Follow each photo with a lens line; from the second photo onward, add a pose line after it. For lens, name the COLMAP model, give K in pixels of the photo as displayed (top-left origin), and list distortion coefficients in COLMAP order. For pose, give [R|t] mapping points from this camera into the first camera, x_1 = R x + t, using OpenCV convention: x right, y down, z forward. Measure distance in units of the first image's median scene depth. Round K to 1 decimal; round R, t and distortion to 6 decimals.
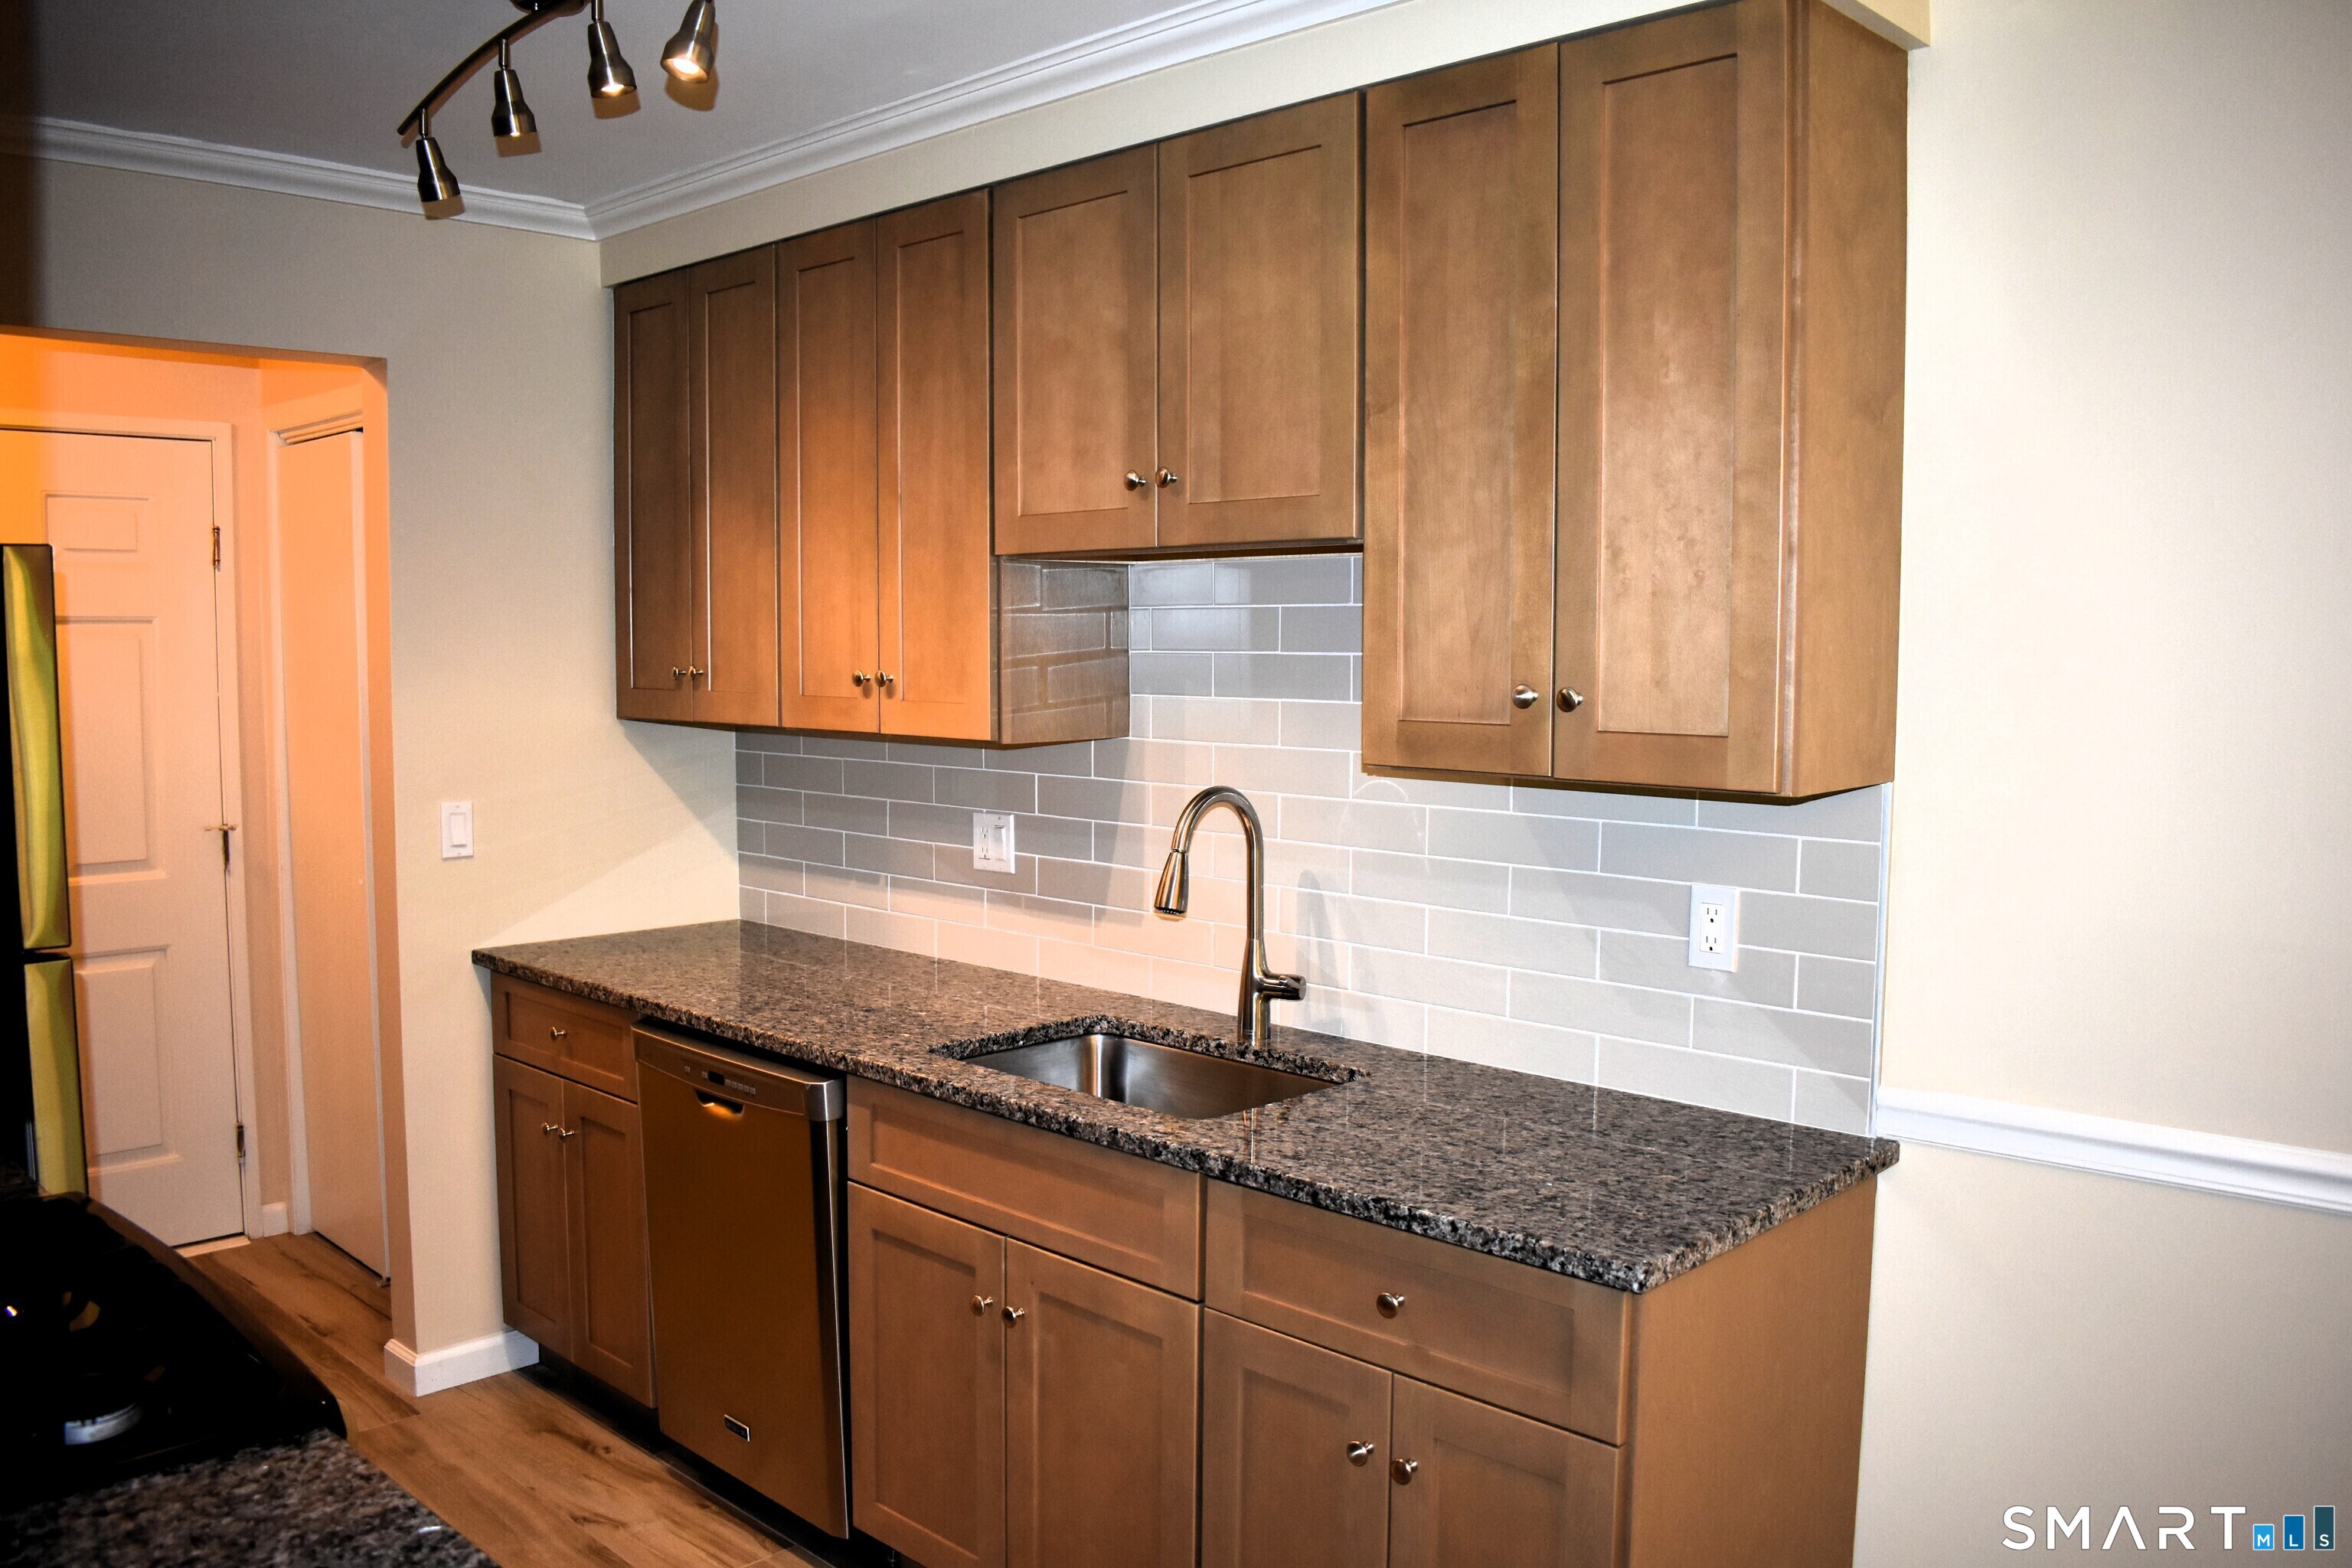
lens RADIAL K [[1821.0, 0, 1170.3], [0, 1821.0, 793.1], [0, 0, 1]] dist [-0.080679, 0.000429]
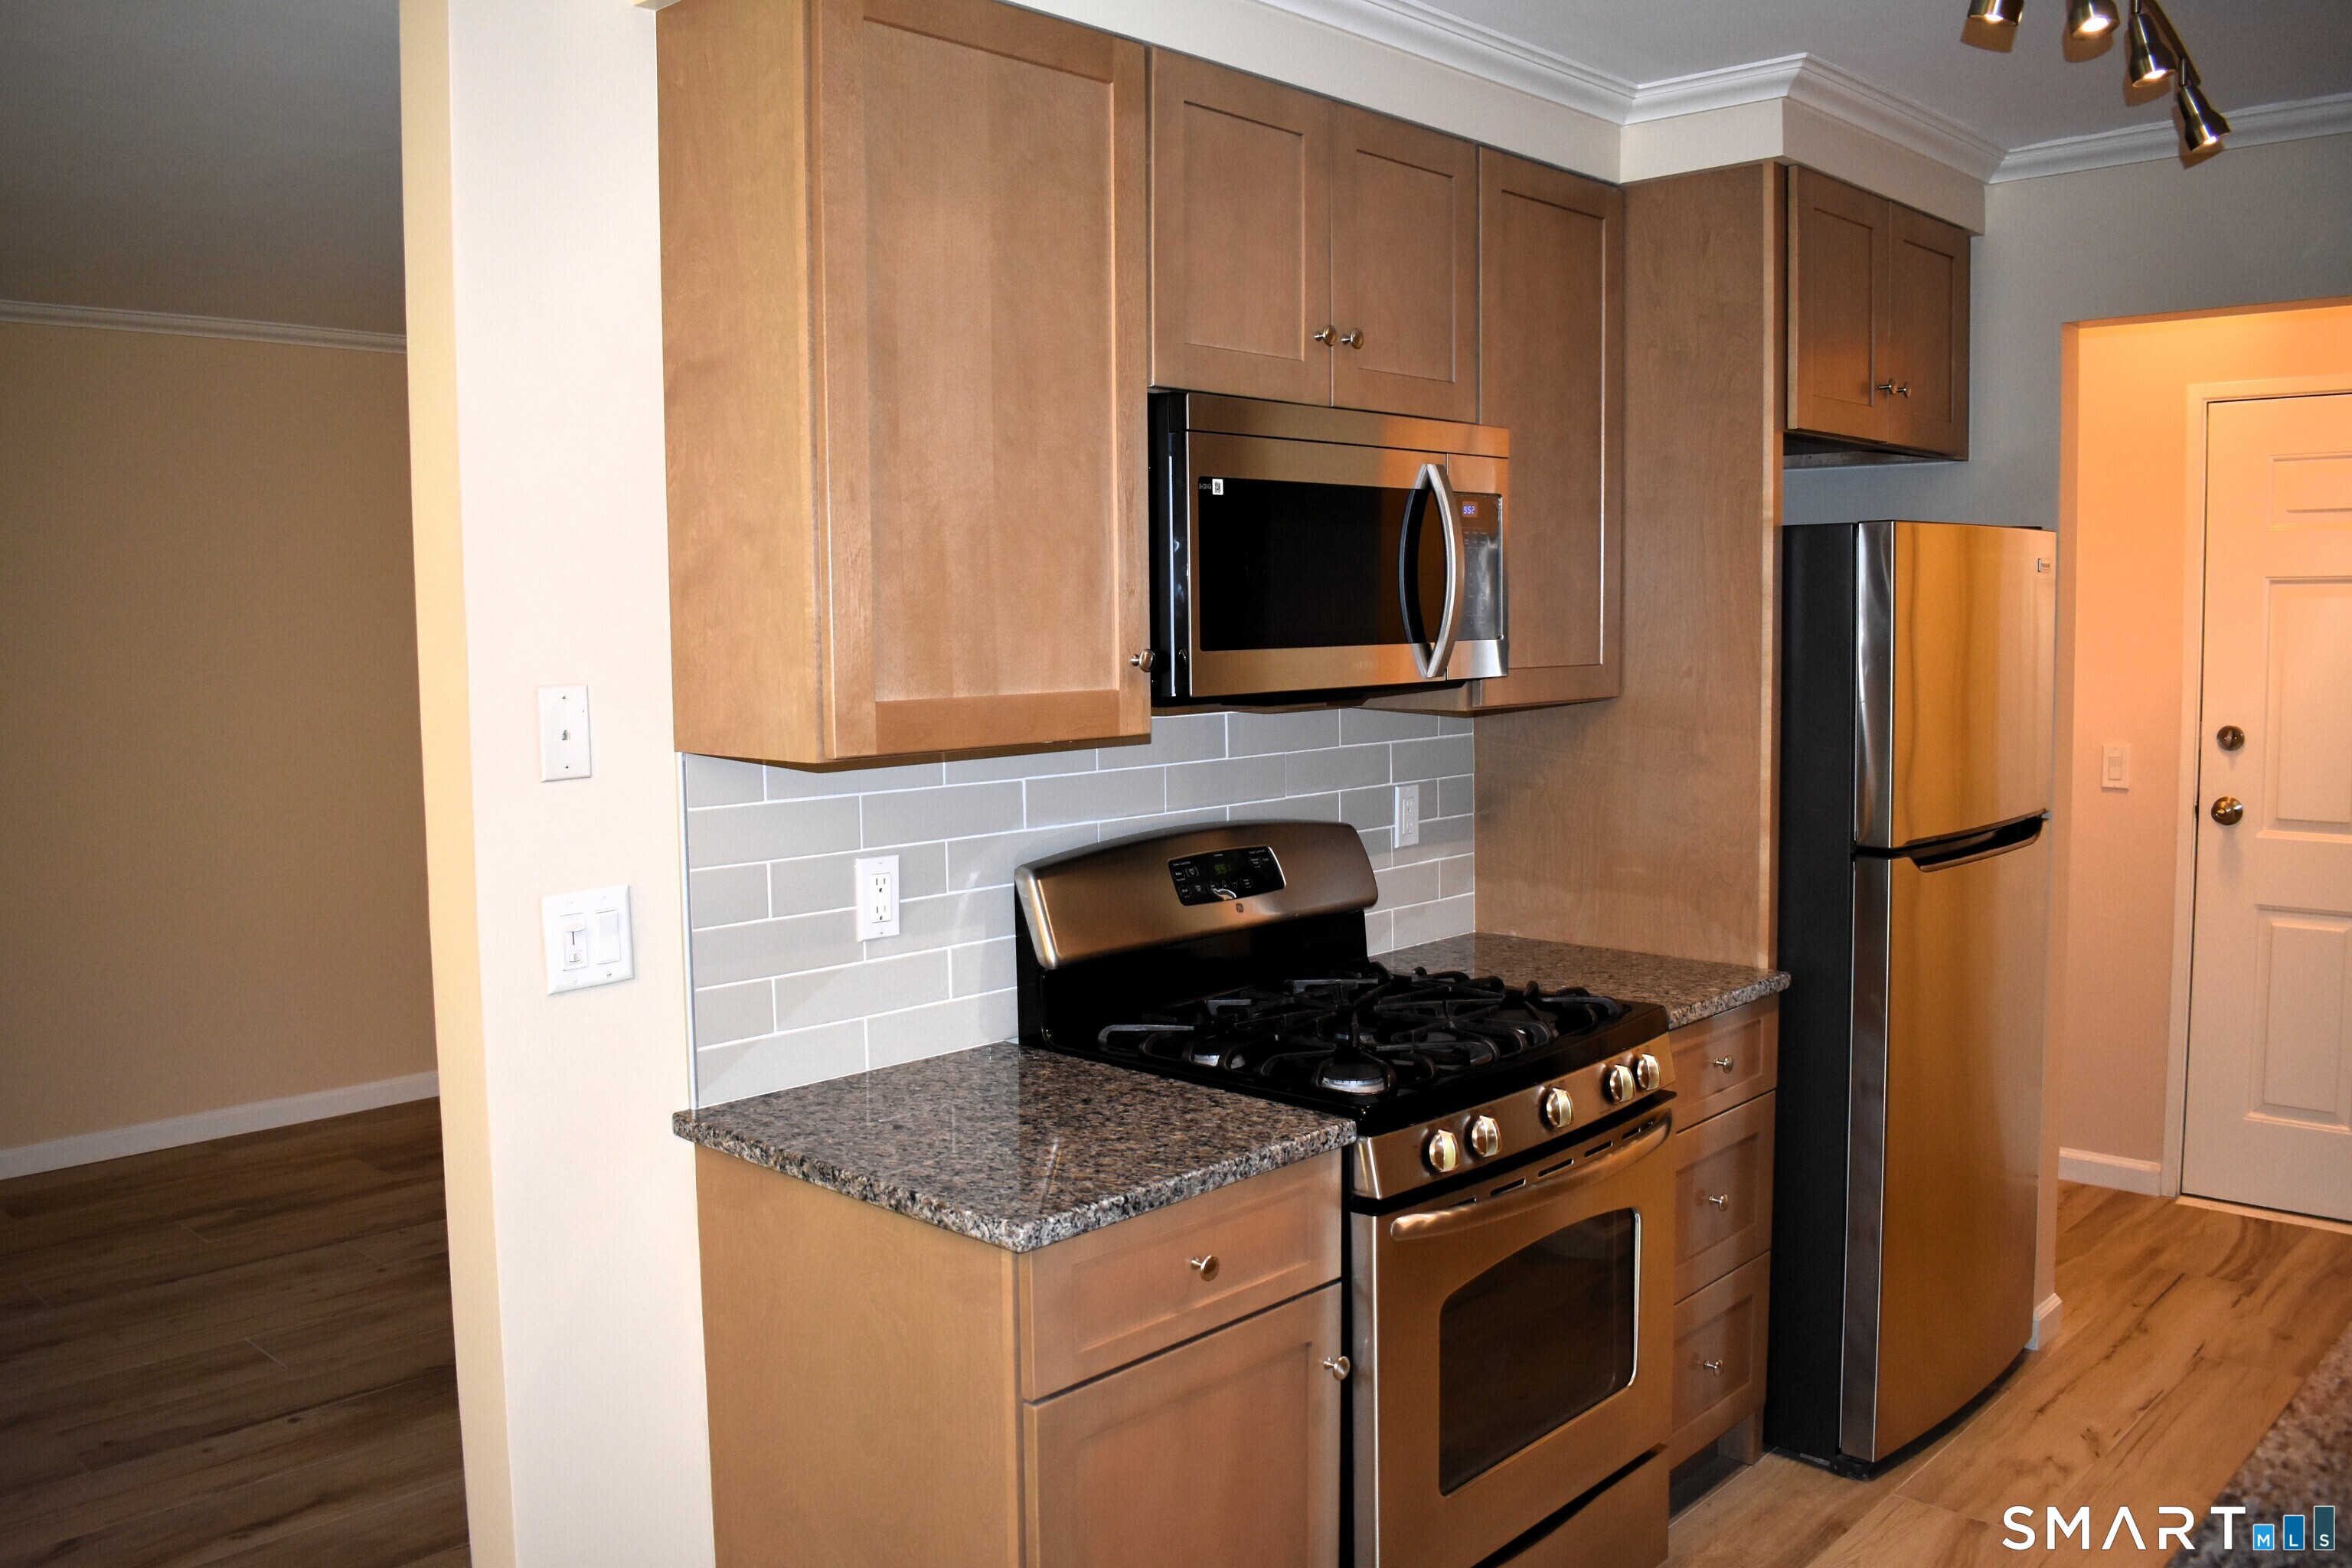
lens RADIAL K [[1900.3, 0, 1176.0], [0, 1900.3, 784.0], [0, 0, 1]] dist [-0.092807, 0.017893]
pose [[0.017026, 0.083370, -0.996373, 0.574244], [-0.071242, 0.994086, 0.081961, -0.024568], [0.997314, 0.069588, 0.022864, 0.413454]]
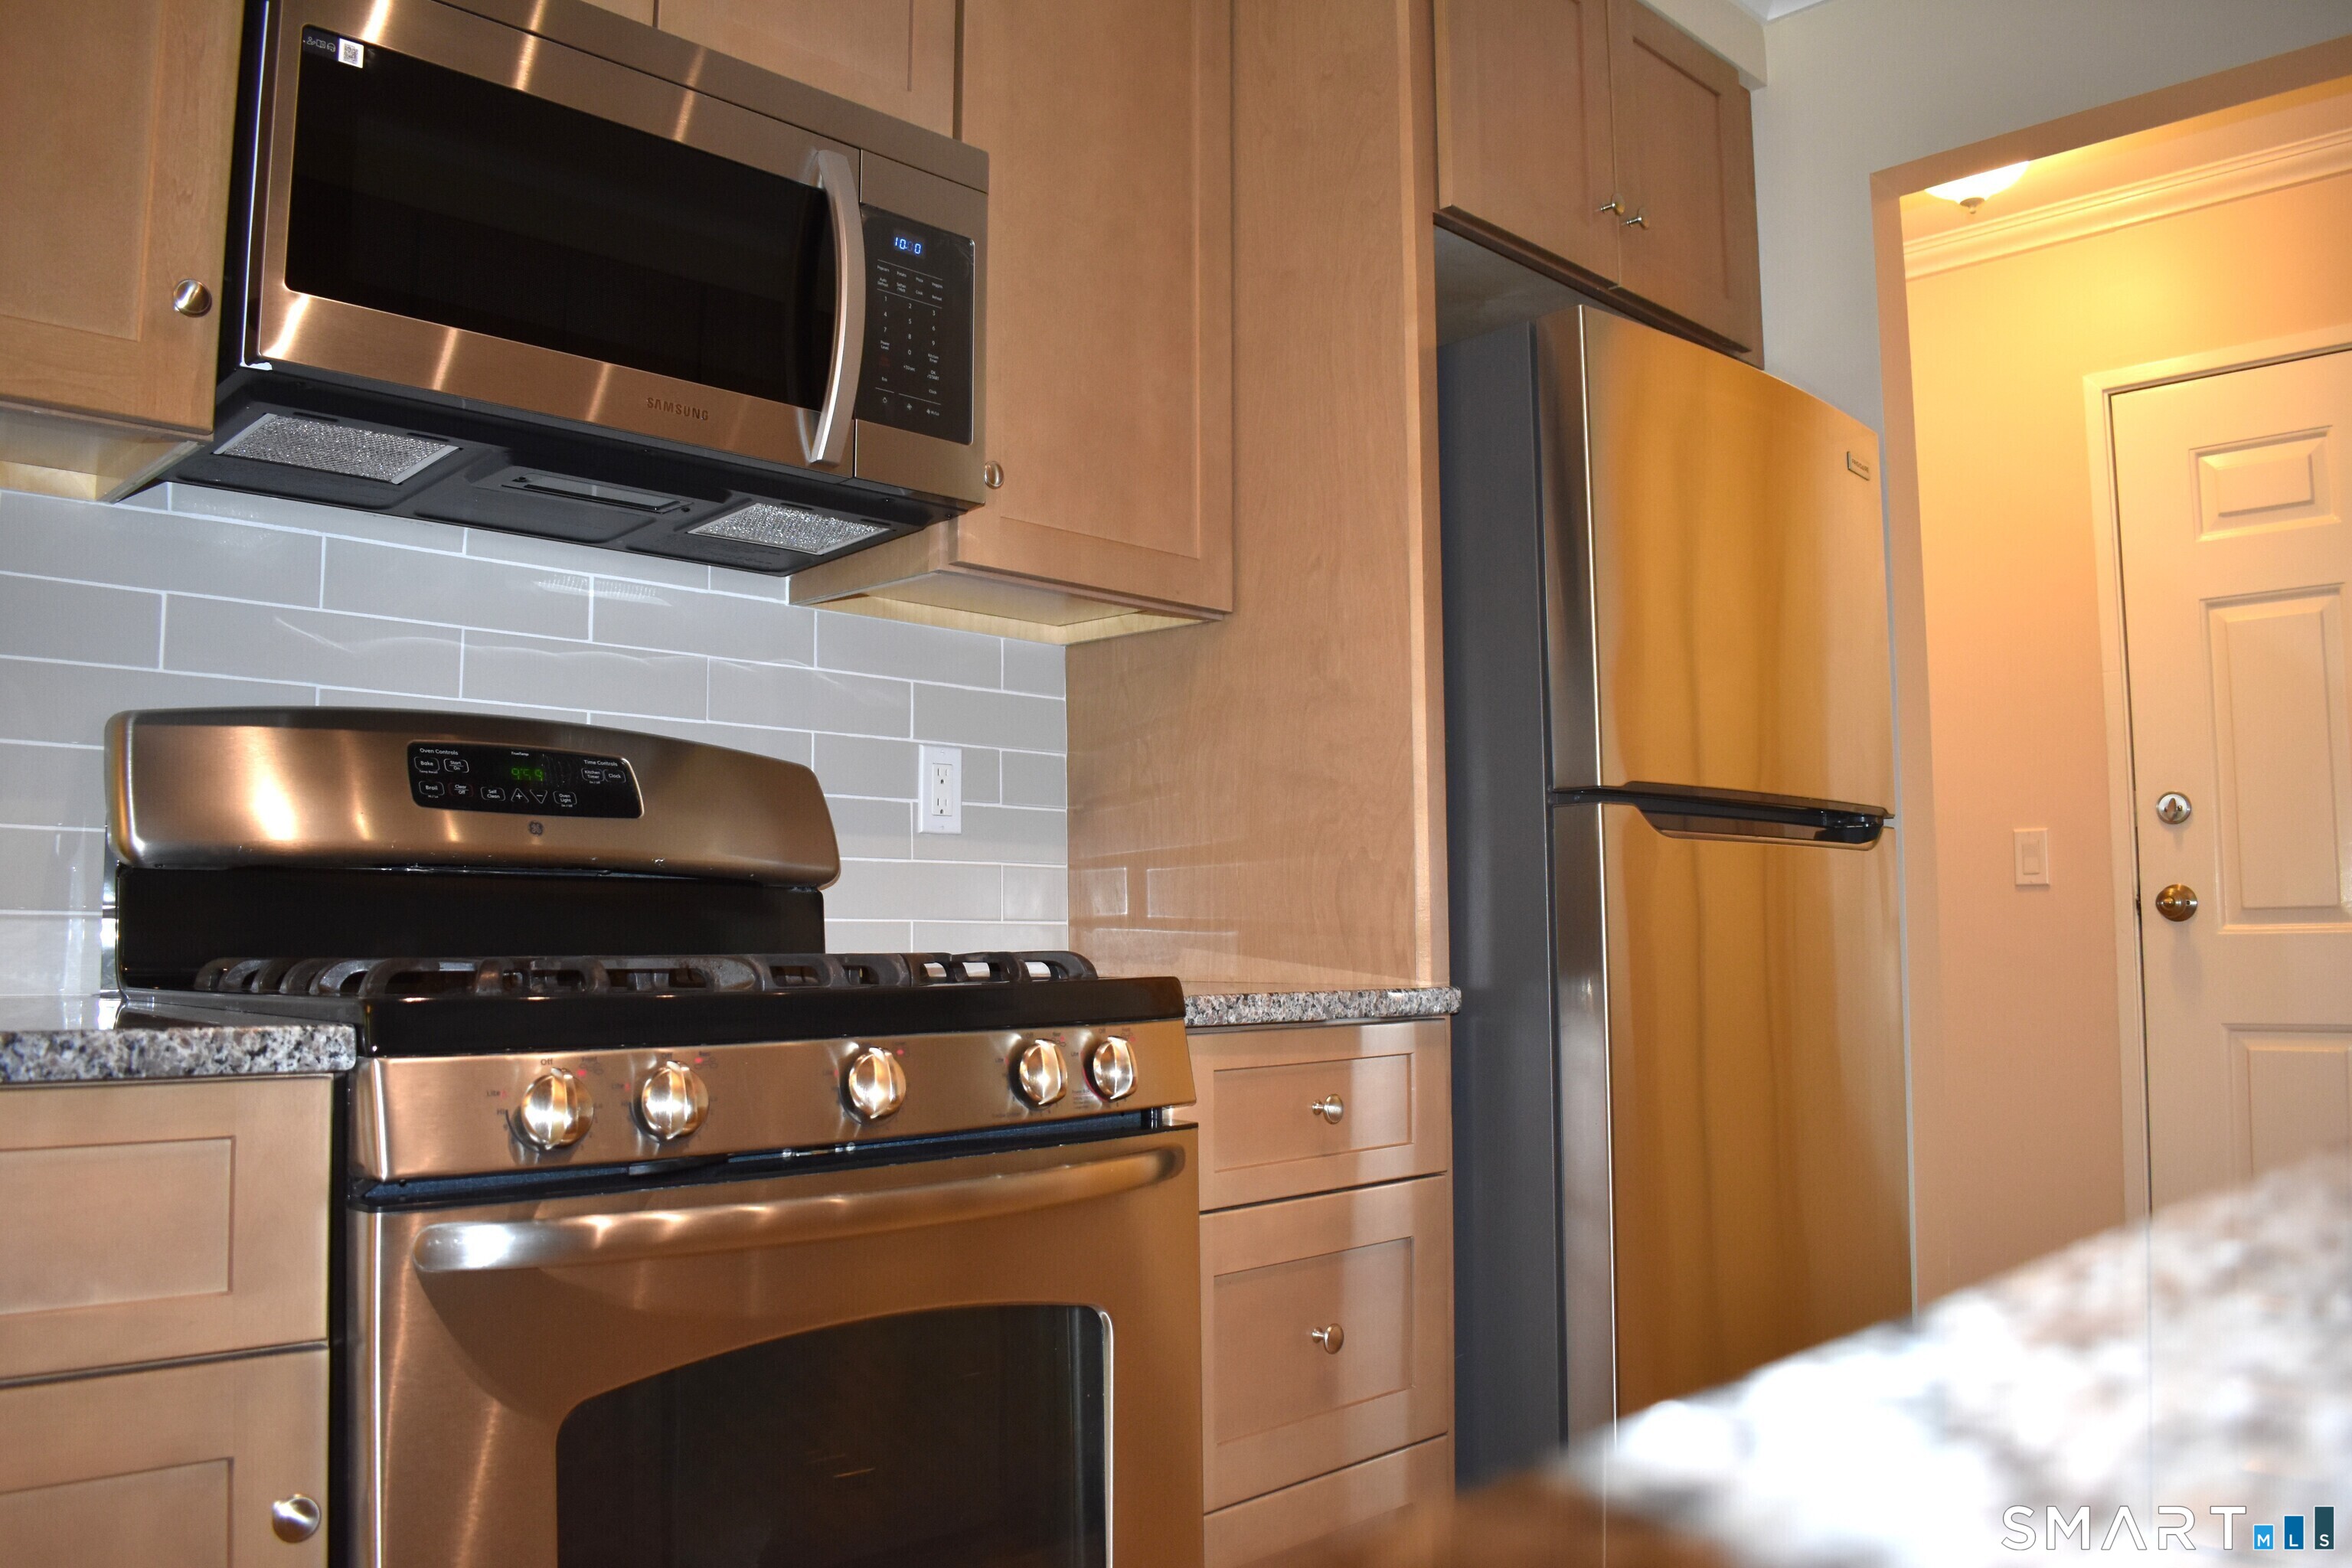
lens RADIAL K [[1821.0, 0, 1170.3], [0, 1821.0, 793.1], [0, 0, 1]] dist [-0.080679, 0.000429]
pose [[-0.008468, -0.087650, -0.996115, 0.170966], [-0.079310, 0.993072, -0.086708, 0.154715], [0.996814, 0.078268, -0.015361, 0.715255]]
